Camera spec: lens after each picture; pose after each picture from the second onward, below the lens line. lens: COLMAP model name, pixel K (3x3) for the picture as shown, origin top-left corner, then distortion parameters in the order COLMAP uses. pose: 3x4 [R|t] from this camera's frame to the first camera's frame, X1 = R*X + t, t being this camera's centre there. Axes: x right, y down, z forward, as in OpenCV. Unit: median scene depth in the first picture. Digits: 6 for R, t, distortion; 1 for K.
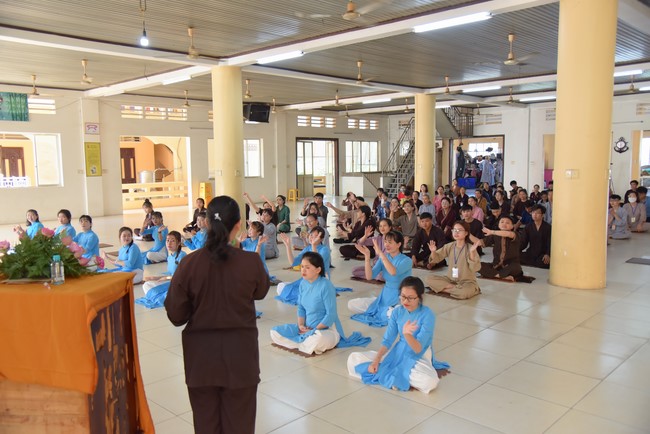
lens RADIAL K [[548.7, 0, 323.4], [0, 548.7, 217.5], [0, 0, 1]] dist [-0.004214, 0.042034]
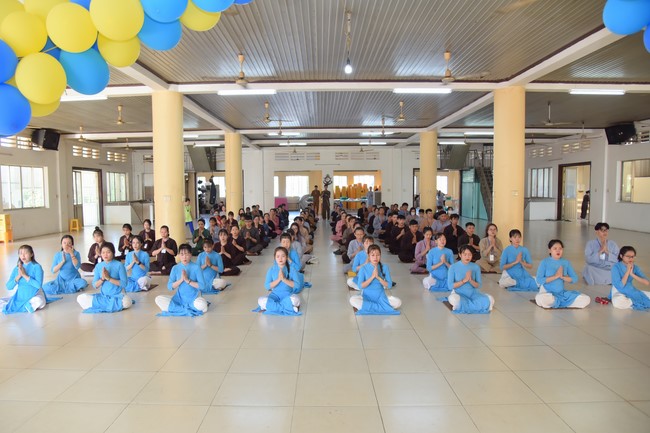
lens RADIAL K [[455.9, 0, 325.4], [0, 455.9, 217.7], [0, 0, 1]] dist [-0.084682, 0.027644]
pose [[0.732059, -0.038067, 0.680177, -0.416294], [0.072340, 0.997136, -0.022052, -0.006132], [-0.677390, 0.065347, 0.732716, 0.173530]]
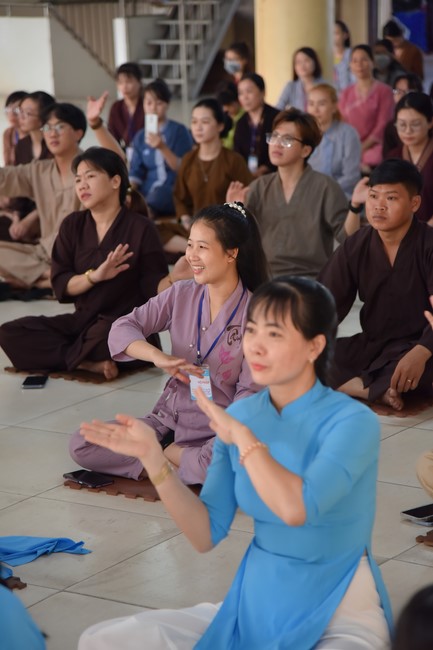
lens RADIAL K [[1902.4, 0, 215.5], [0, 1902.4, 324.3], [0, 0, 1]] dist [0.955712, 0.000000]
pose [[0.985855, -0.056167, 0.157909, -0.005341], [0.043204, 0.995498, 0.084362, -0.008076], [-0.161937, -0.076346, 0.983843, 0.115852]]
